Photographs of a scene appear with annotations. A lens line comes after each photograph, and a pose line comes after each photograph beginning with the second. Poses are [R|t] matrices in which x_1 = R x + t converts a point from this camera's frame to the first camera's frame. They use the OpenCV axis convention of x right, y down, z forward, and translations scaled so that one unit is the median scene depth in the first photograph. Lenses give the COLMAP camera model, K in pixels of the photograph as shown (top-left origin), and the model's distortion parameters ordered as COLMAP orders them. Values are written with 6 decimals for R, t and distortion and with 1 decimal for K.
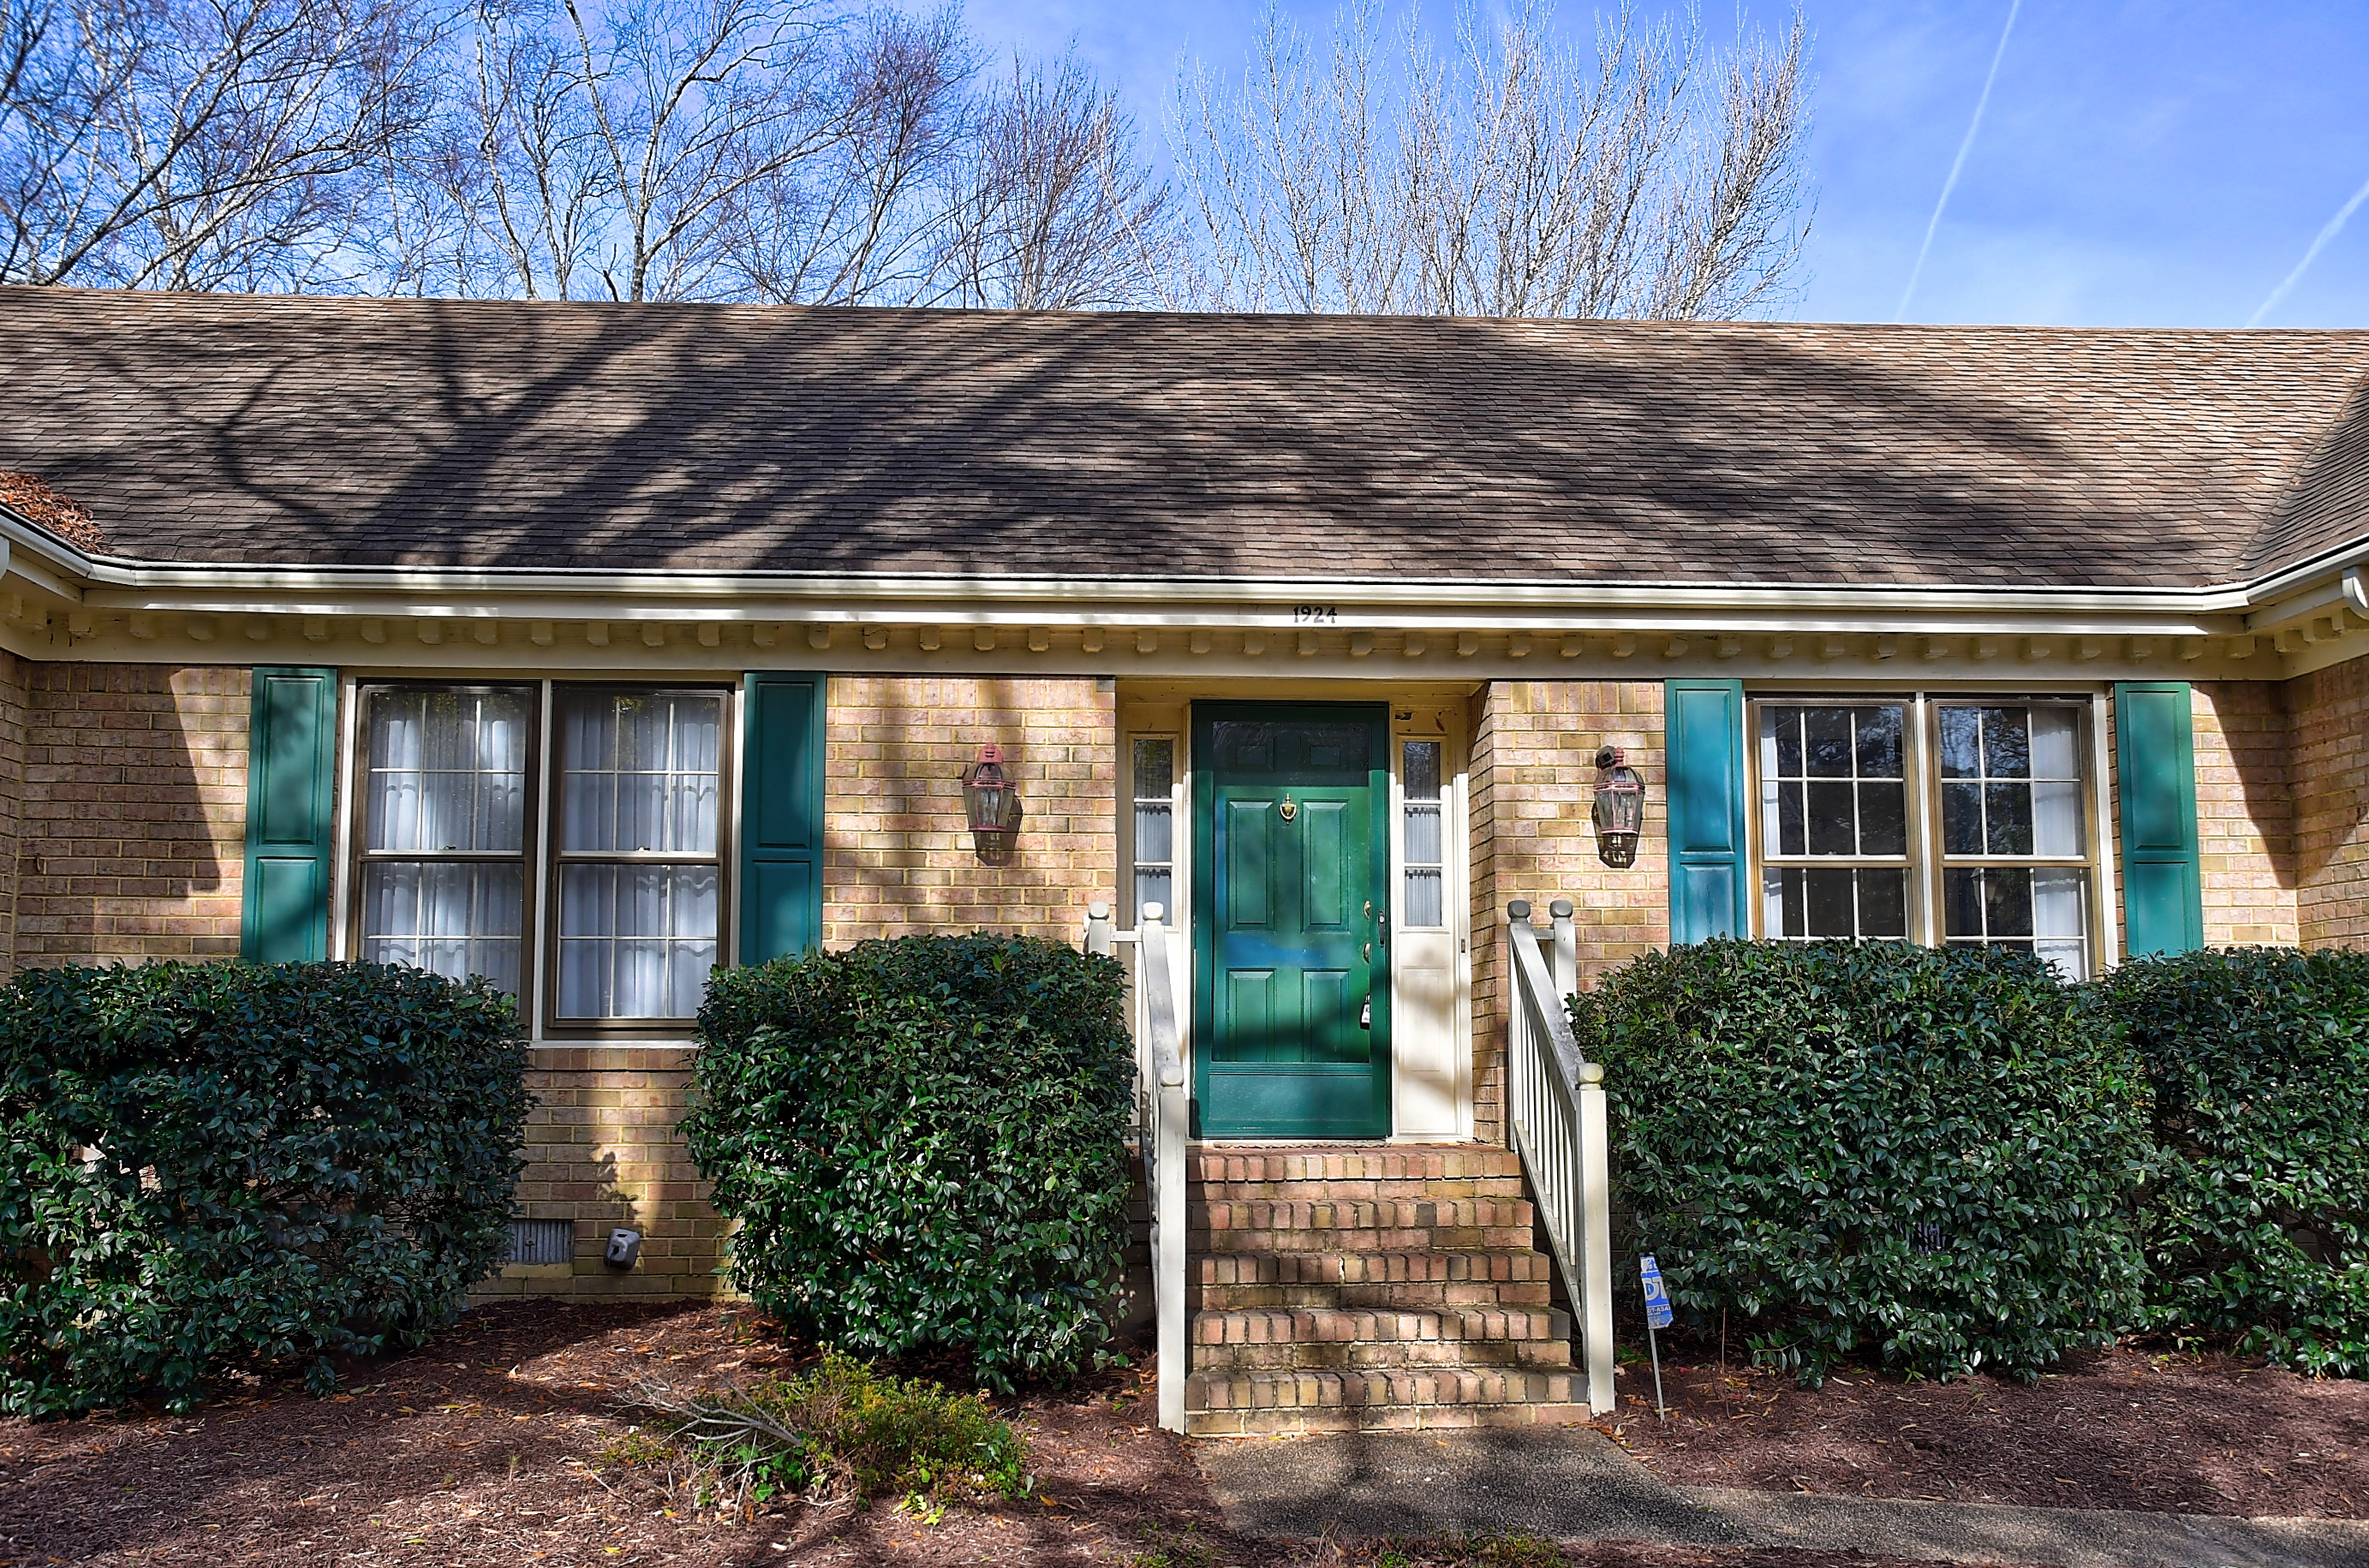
lens RADIAL K [[2497.0, 0, 1184.5], [0, 2497.0, 784.0], [0, 0, 1]] dist [0.016849, 0.025850]
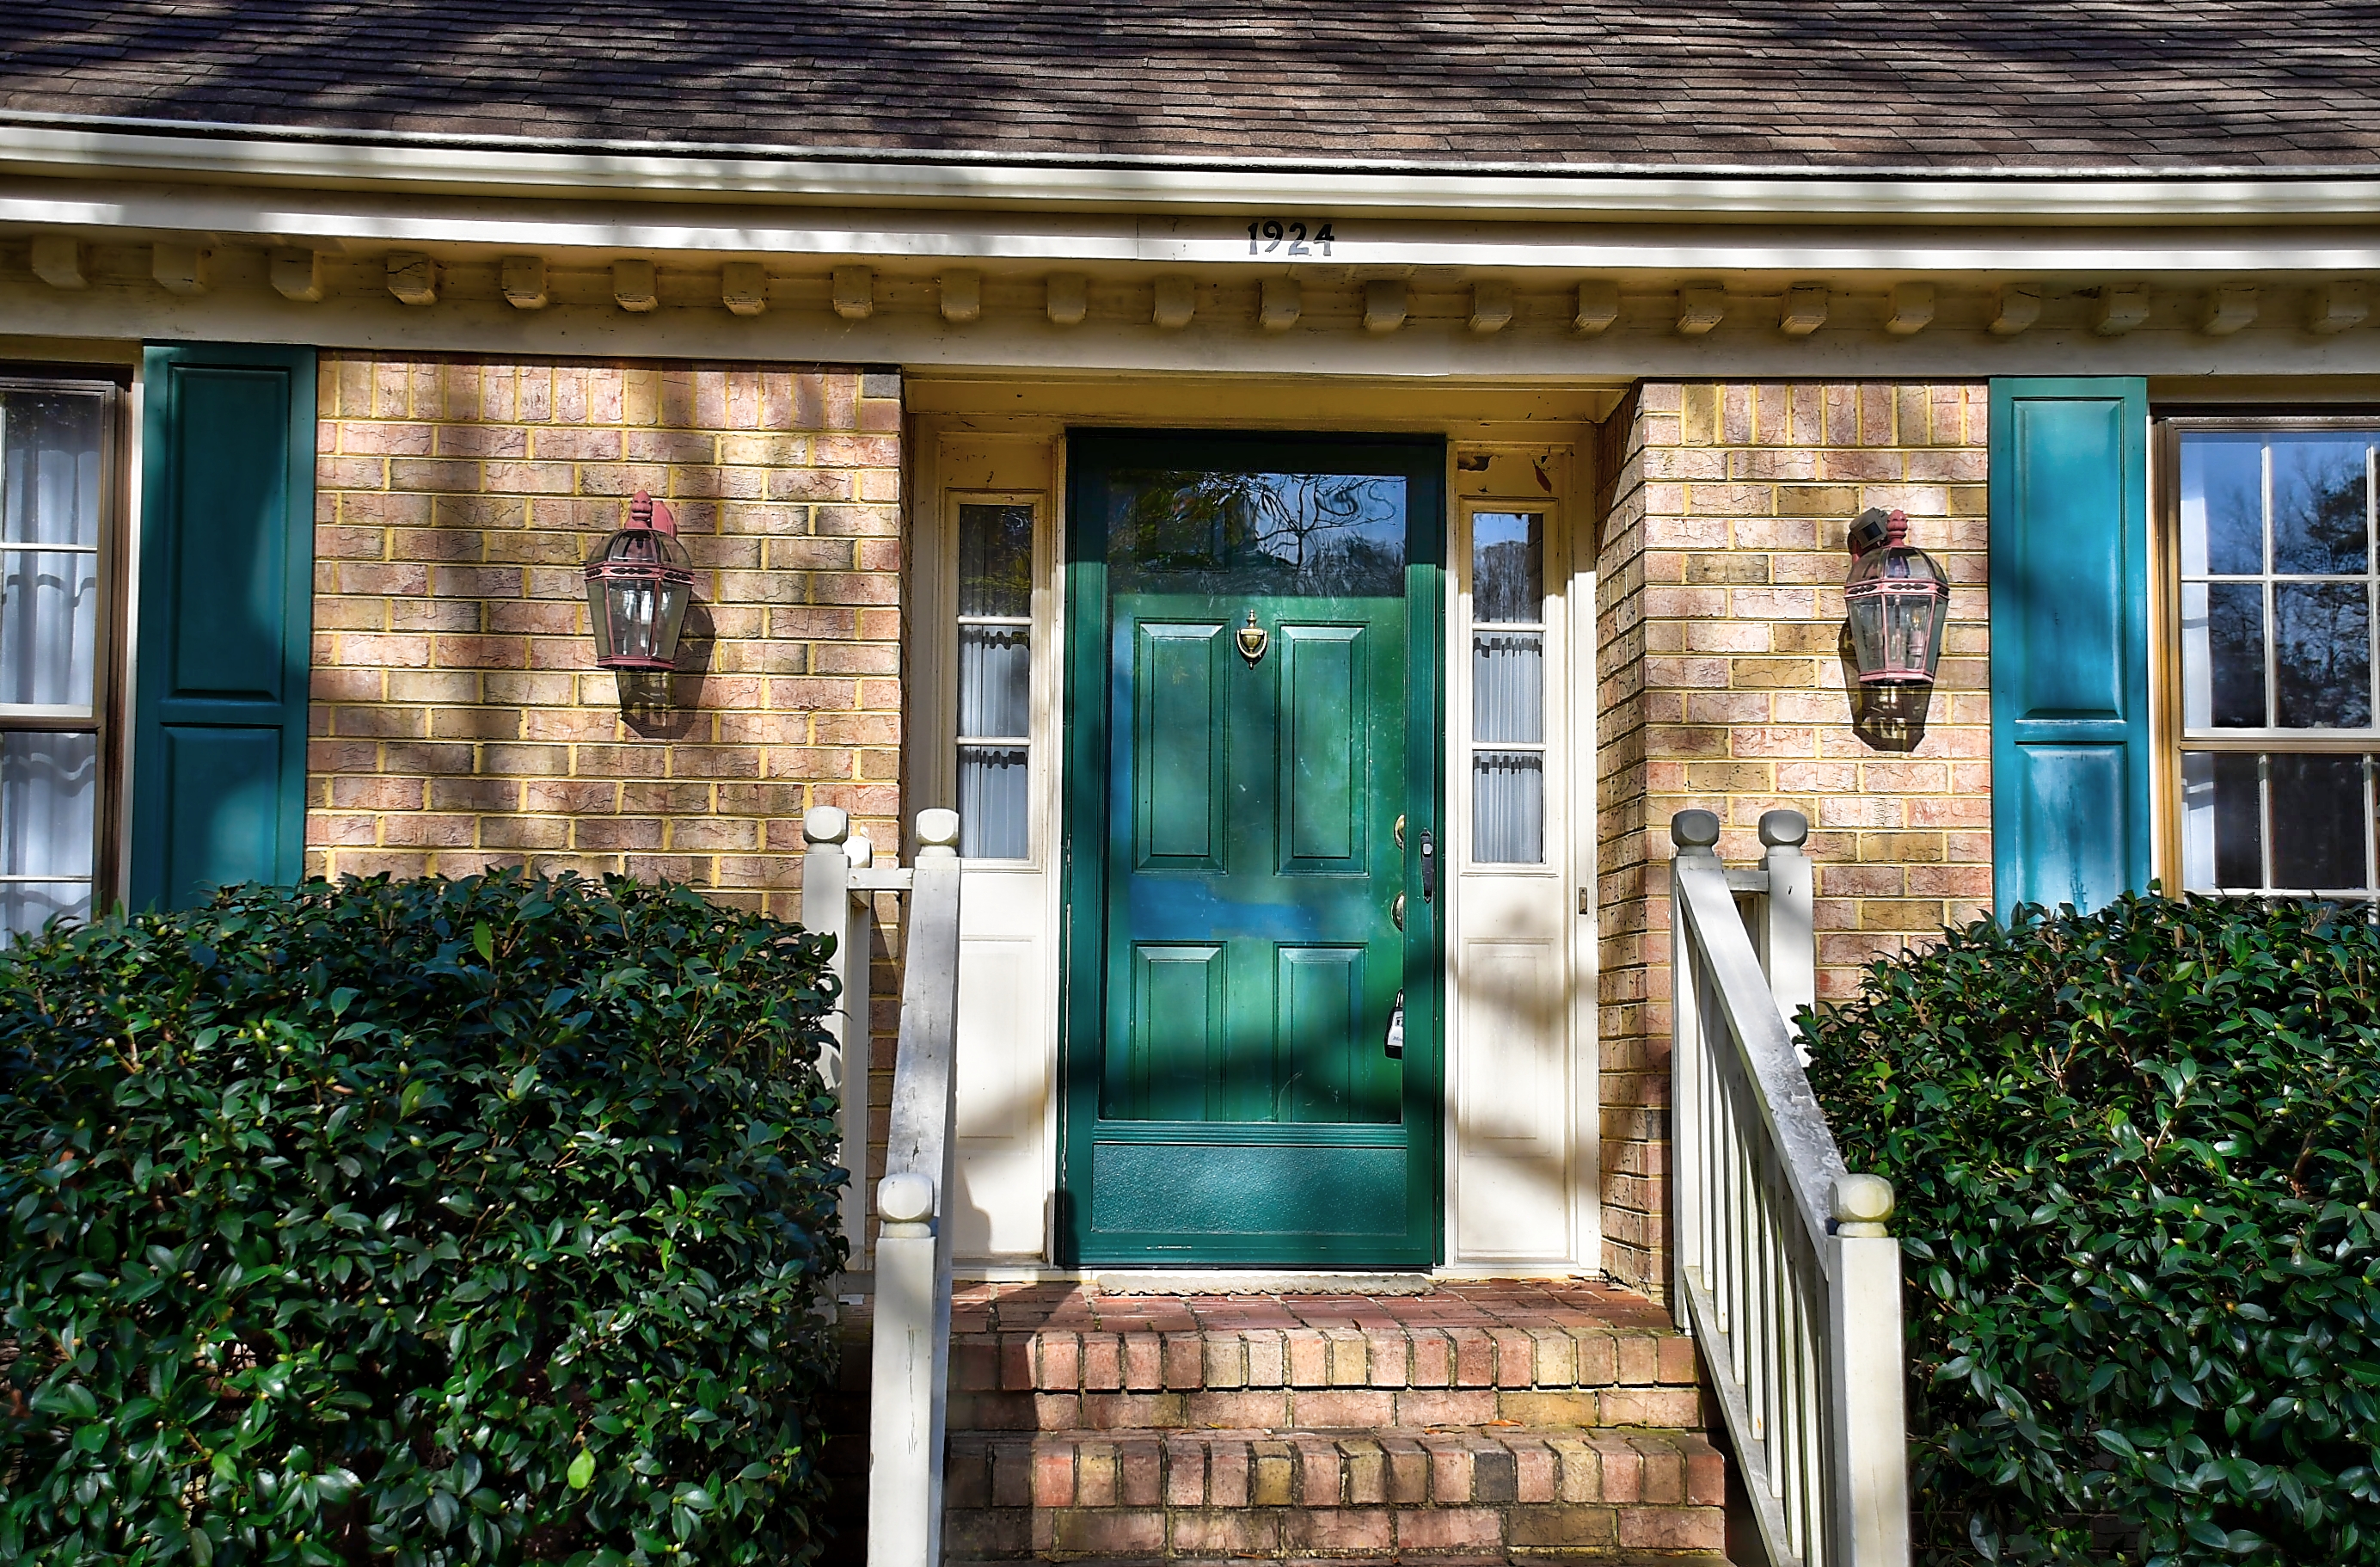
lens RADIAL K [[3301.9, 0, 1204.2], [0, 3301.9, 774.8], [0, 0, 1]] dist [0.220522, 0.070160]
pose [[0.999945, 0.006124, -0.008512, 0.040234], [-0.005868, 0.999539, 0.029779, 0.019379], [0.008691, -0.029728, 0.999520, 0.325615]]
